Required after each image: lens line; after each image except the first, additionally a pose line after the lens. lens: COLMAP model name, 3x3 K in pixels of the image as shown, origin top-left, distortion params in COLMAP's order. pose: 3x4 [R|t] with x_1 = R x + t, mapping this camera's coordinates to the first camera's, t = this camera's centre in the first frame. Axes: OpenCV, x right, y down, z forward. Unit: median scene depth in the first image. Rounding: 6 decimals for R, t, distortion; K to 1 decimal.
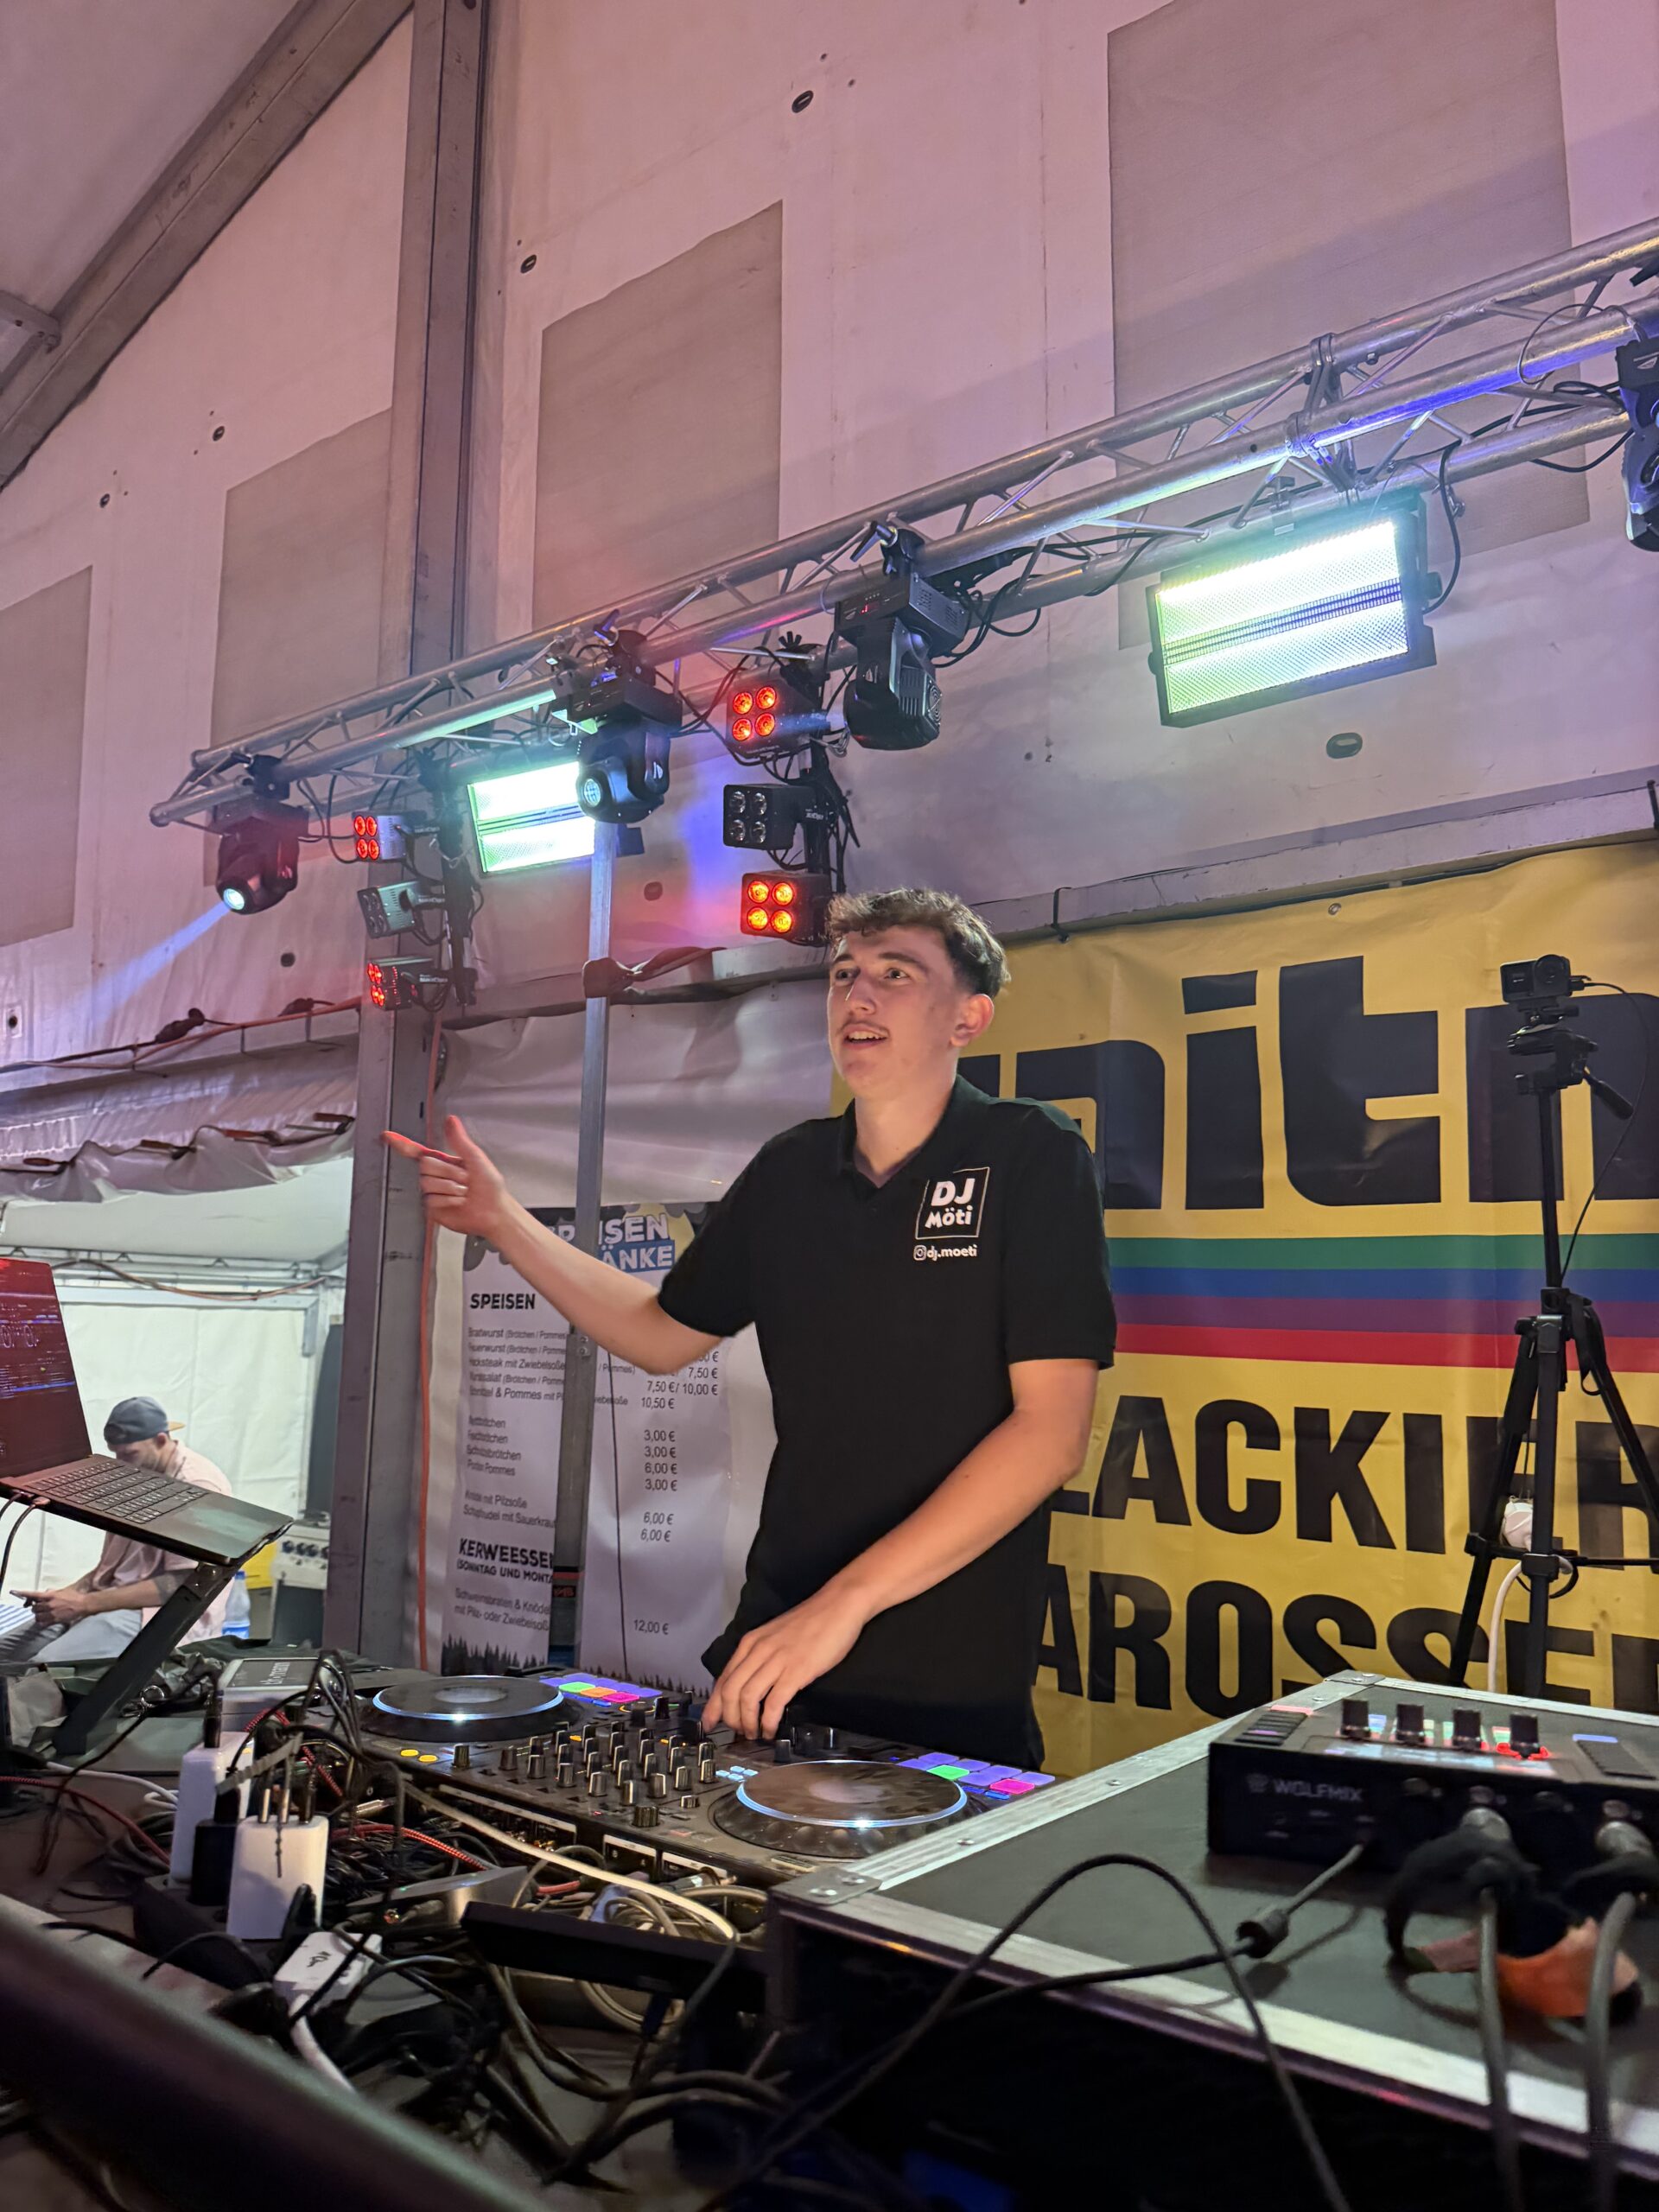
lens RADIAL K [[1565.2, 0, 832.7], [0, 1565.2, 1098.2], [0, 0, 1]] dist [0.033812, -0.057584]
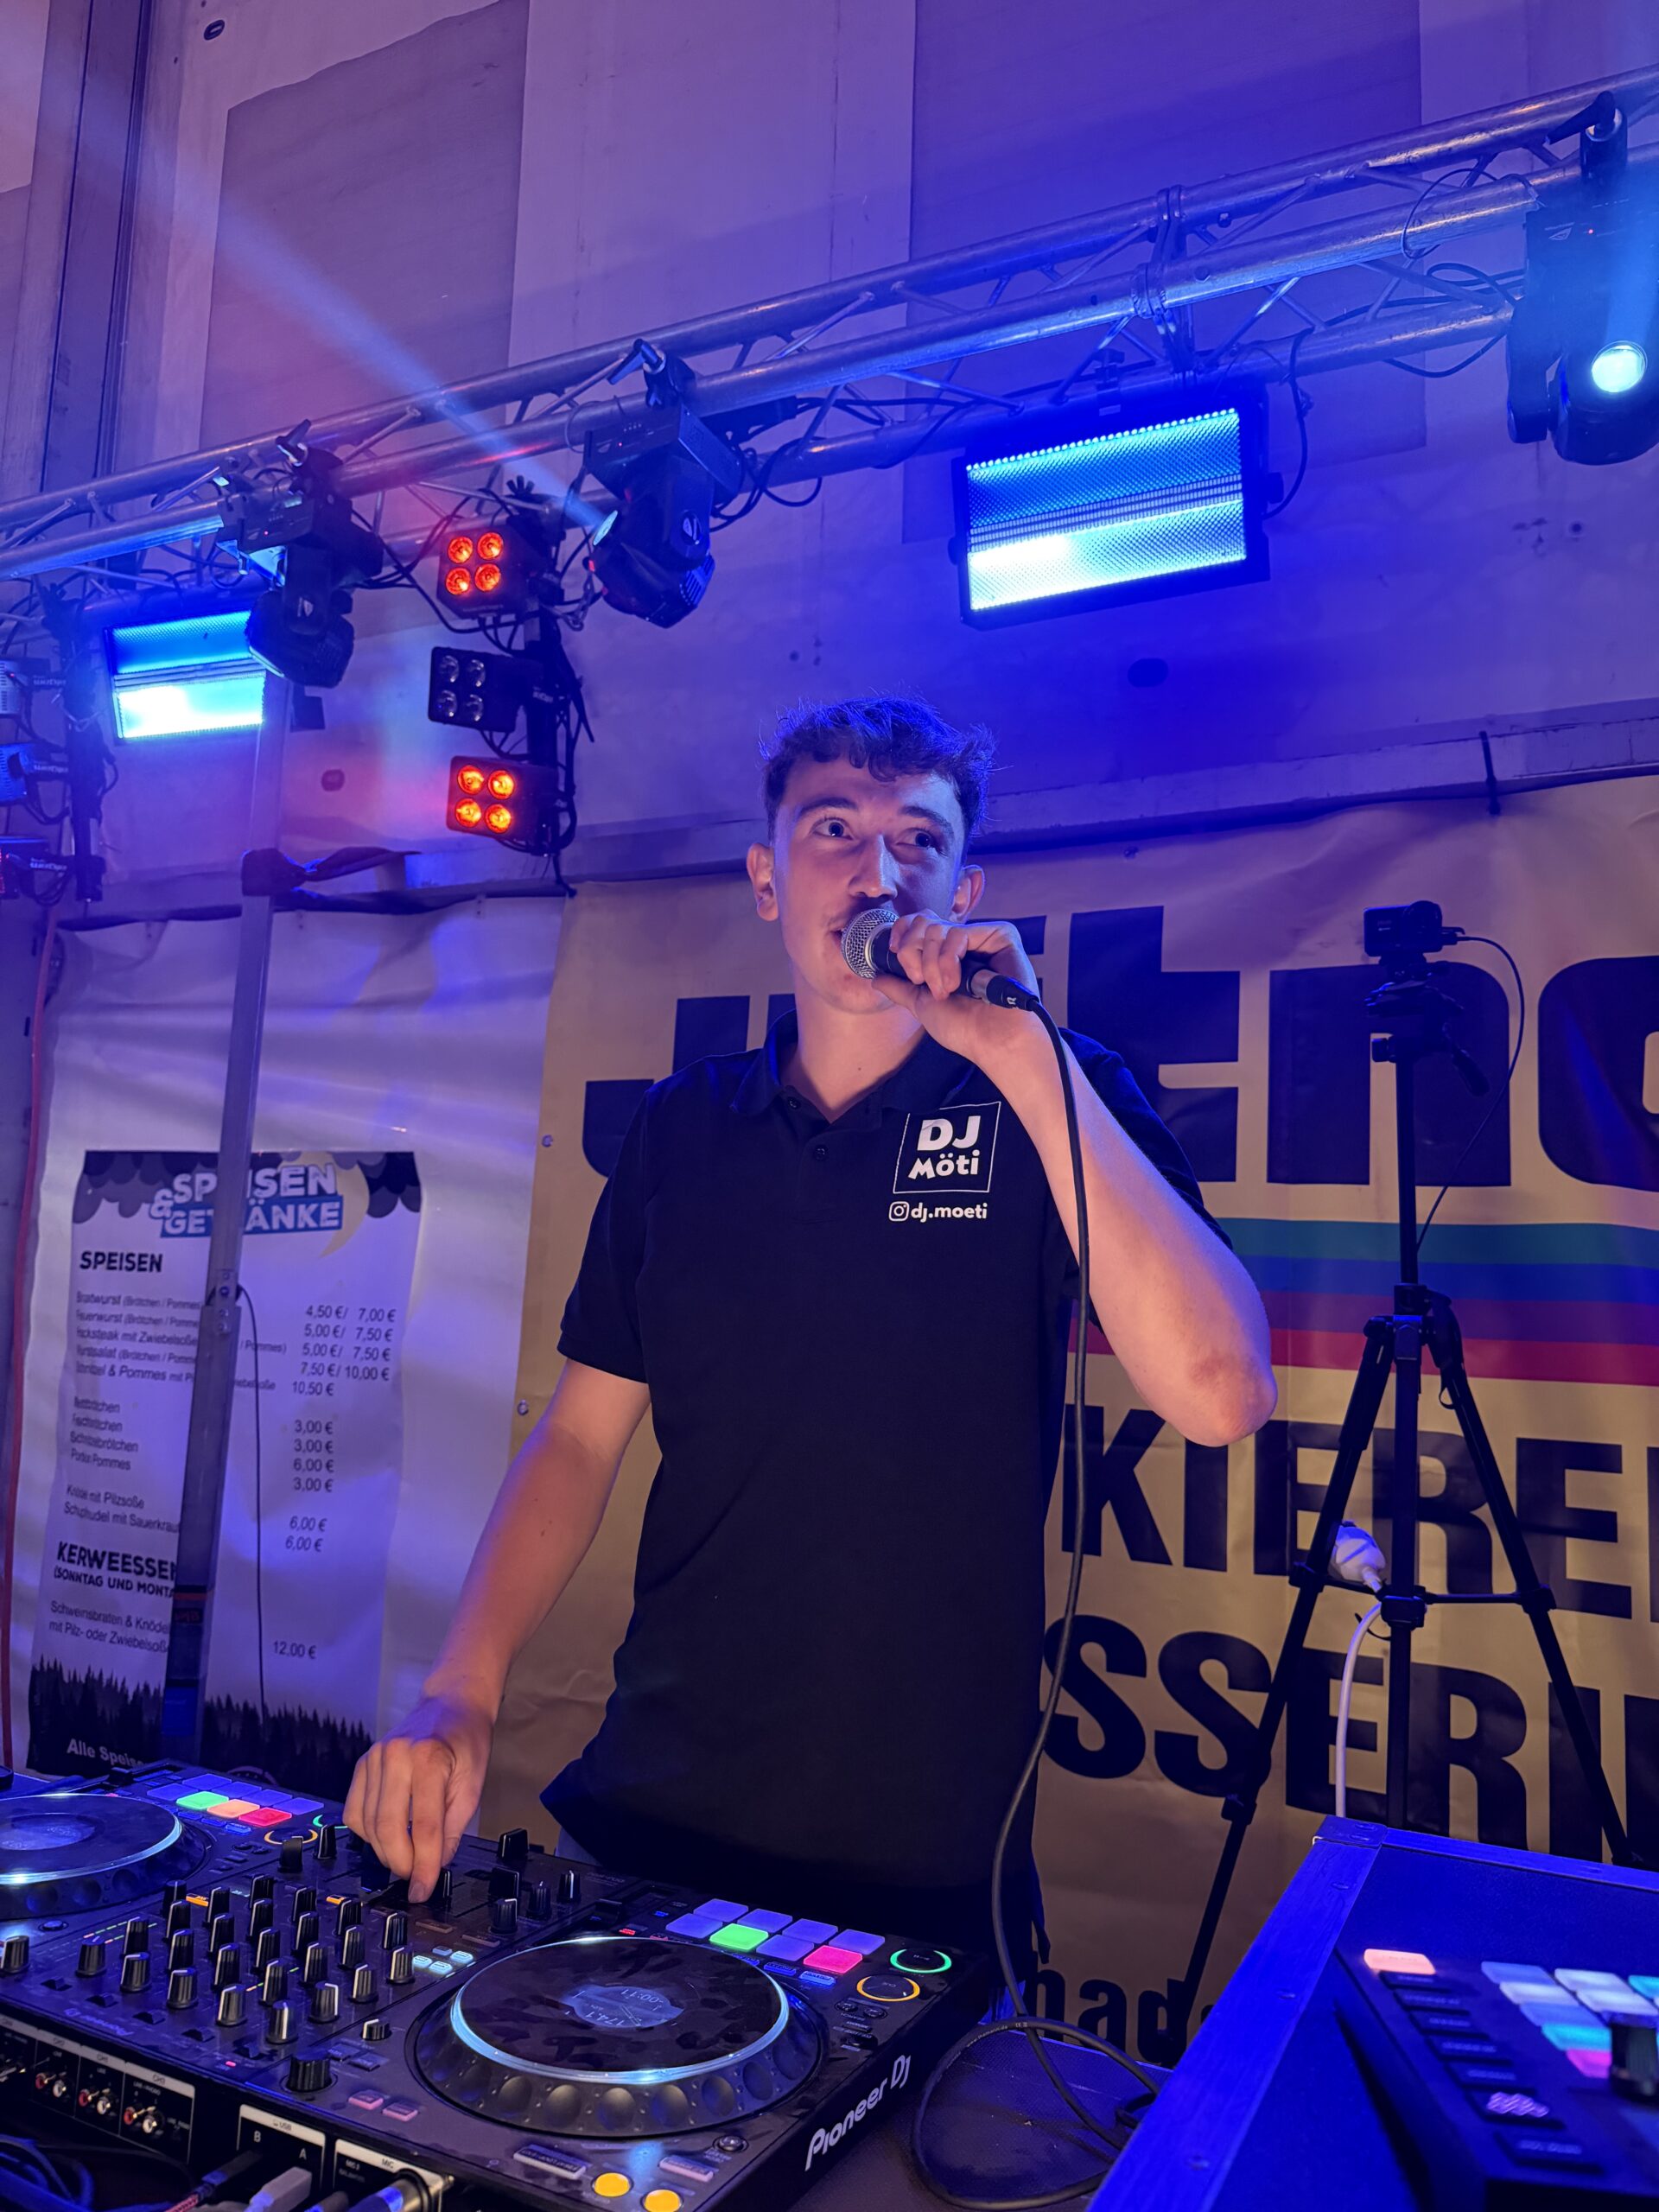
lens RADIAL K [[1565.2, 0, 817.5], [0, 1565.2, 1107.3], [0, 0, 1]] dist [0.033812, -0.057584]
pose [[0.978513, 0.047764, 0.200575, -0.026662], [-0.052806, 0.998407, 0.019861, 0.015451], [-0.199307, -0.030026, 0.979477, 0.144156]]
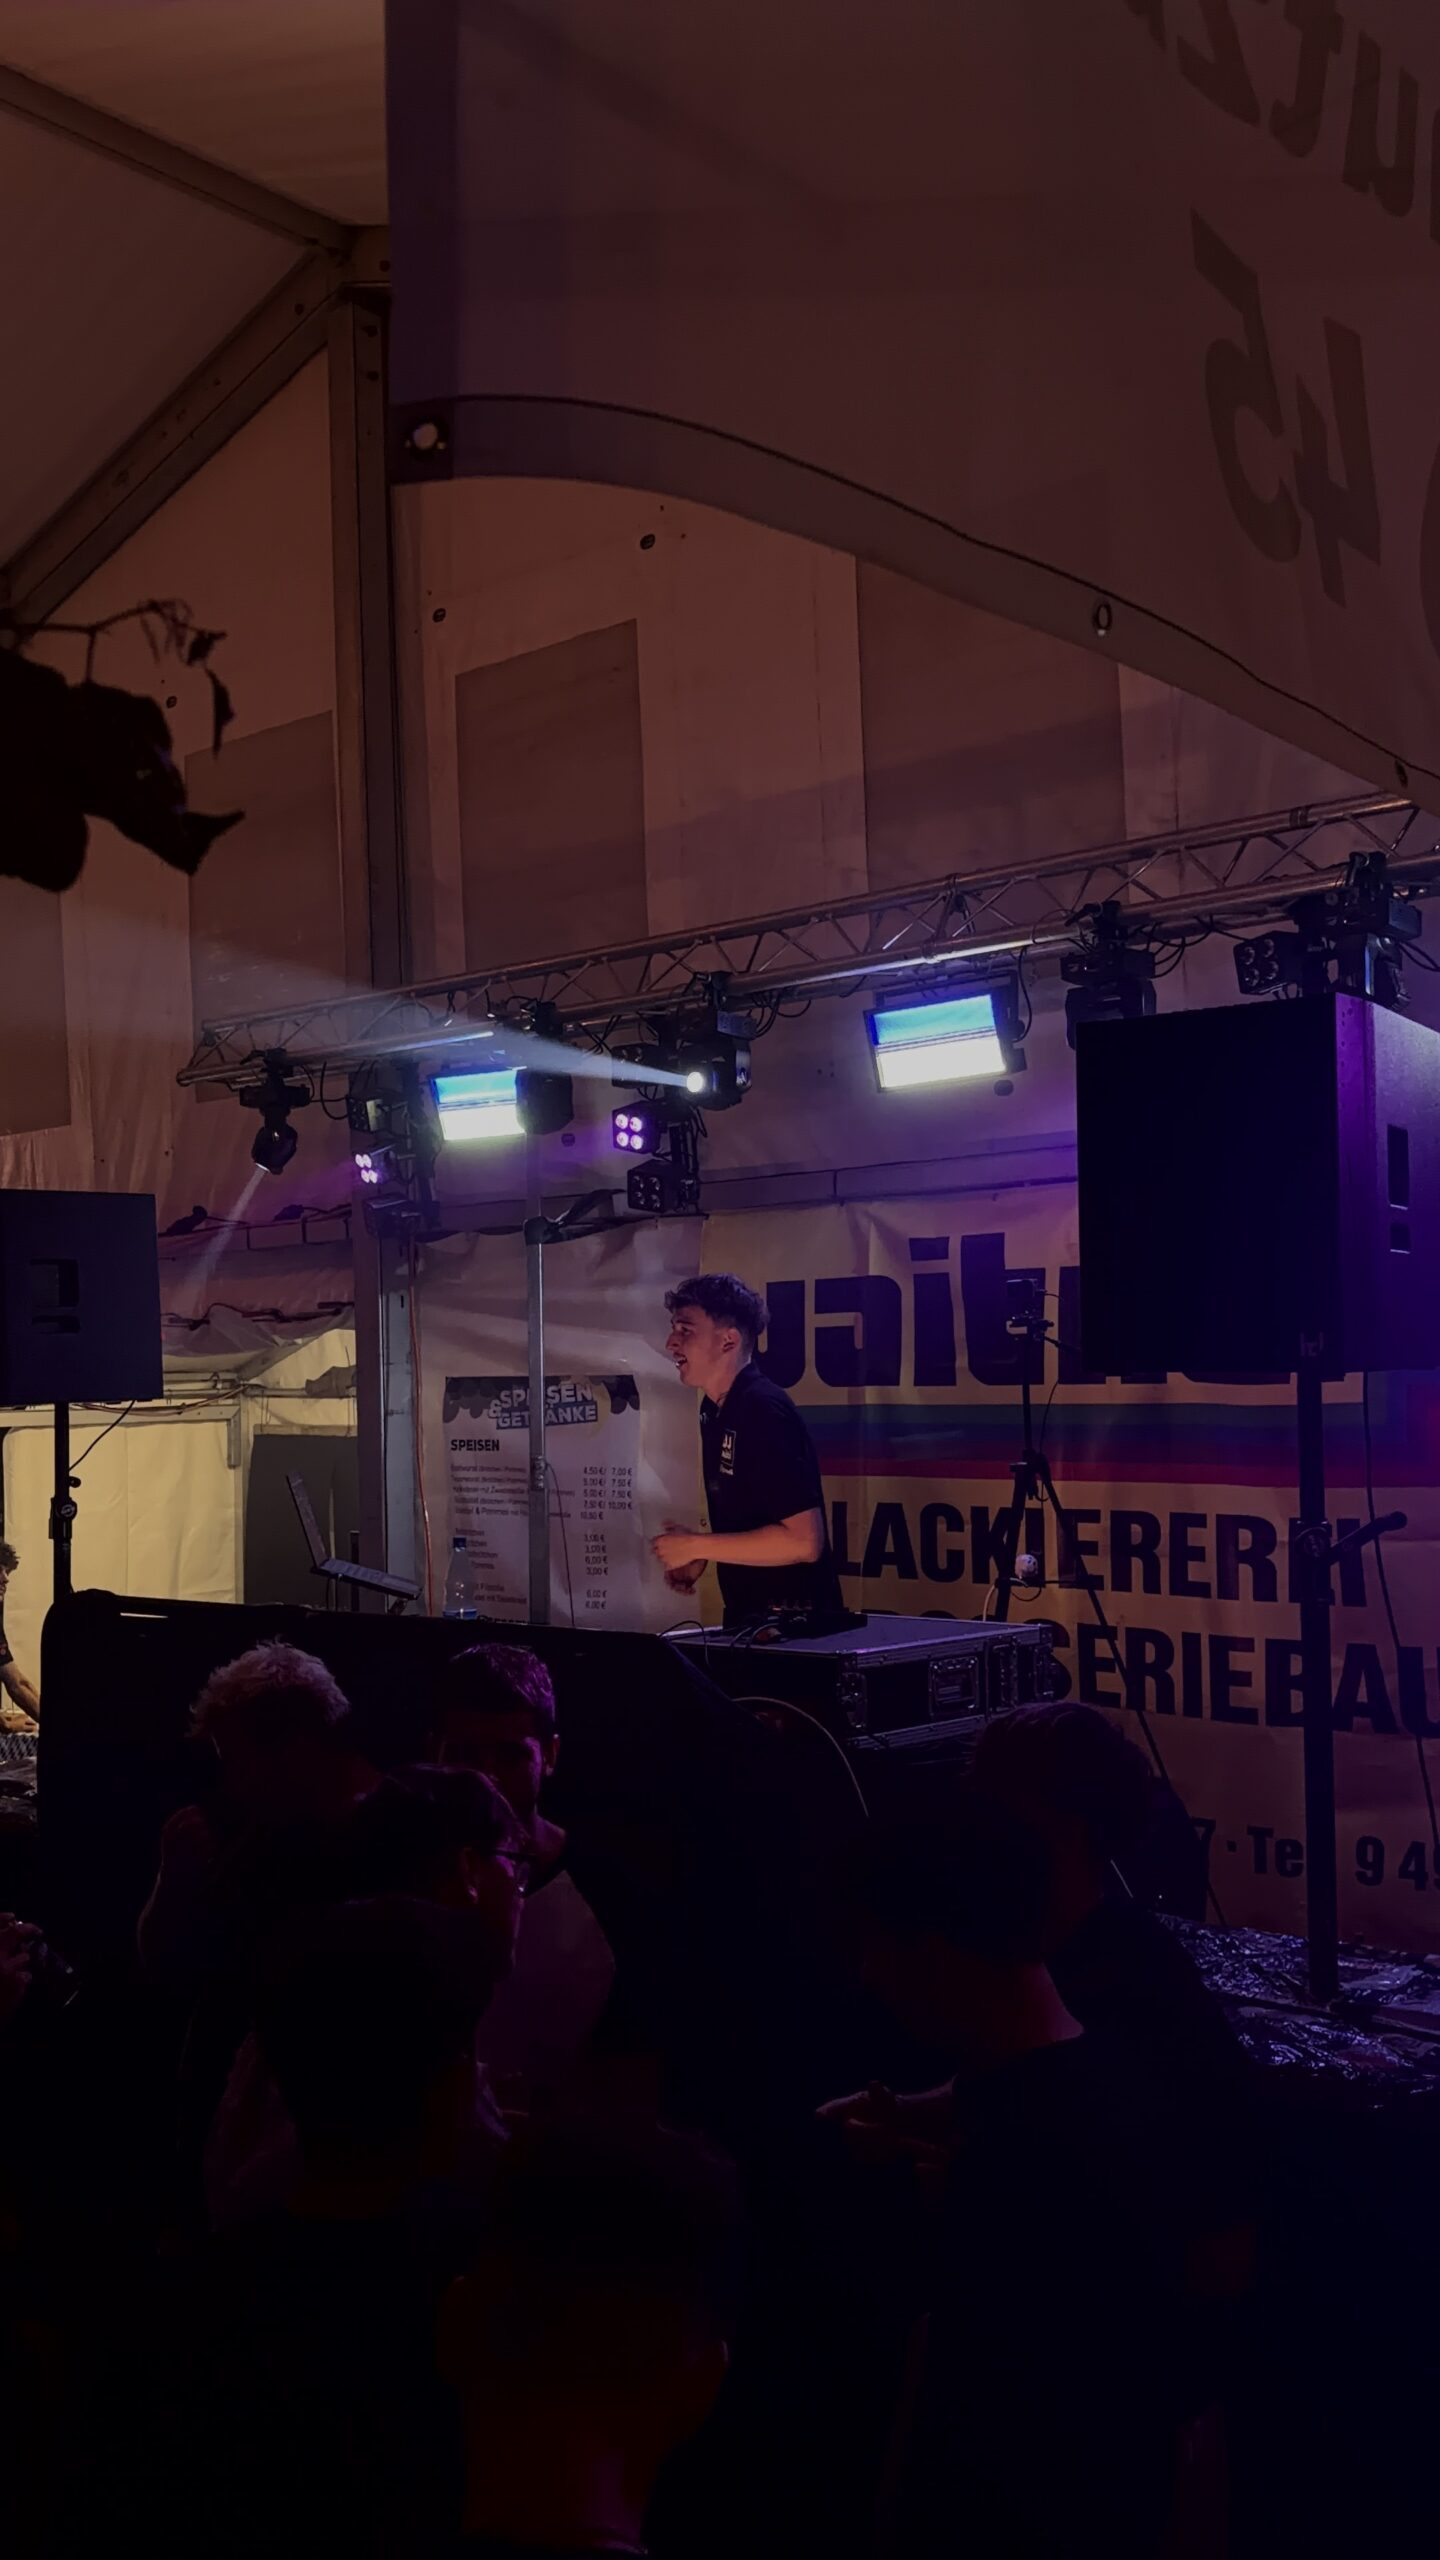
lens RADIAL K [[2305.1, 0, 689.9], [0, 2305.1, 1225.0], [0, 0, 1]] dist [0.030107, -0.031197]
pose [[0.996861, -0.046085, -0.064375, 0.148802], [0.051215, 0.995441, 0.080462, -0.276860], [0.060373, -0.083506, 0.994677, -1.264633]]
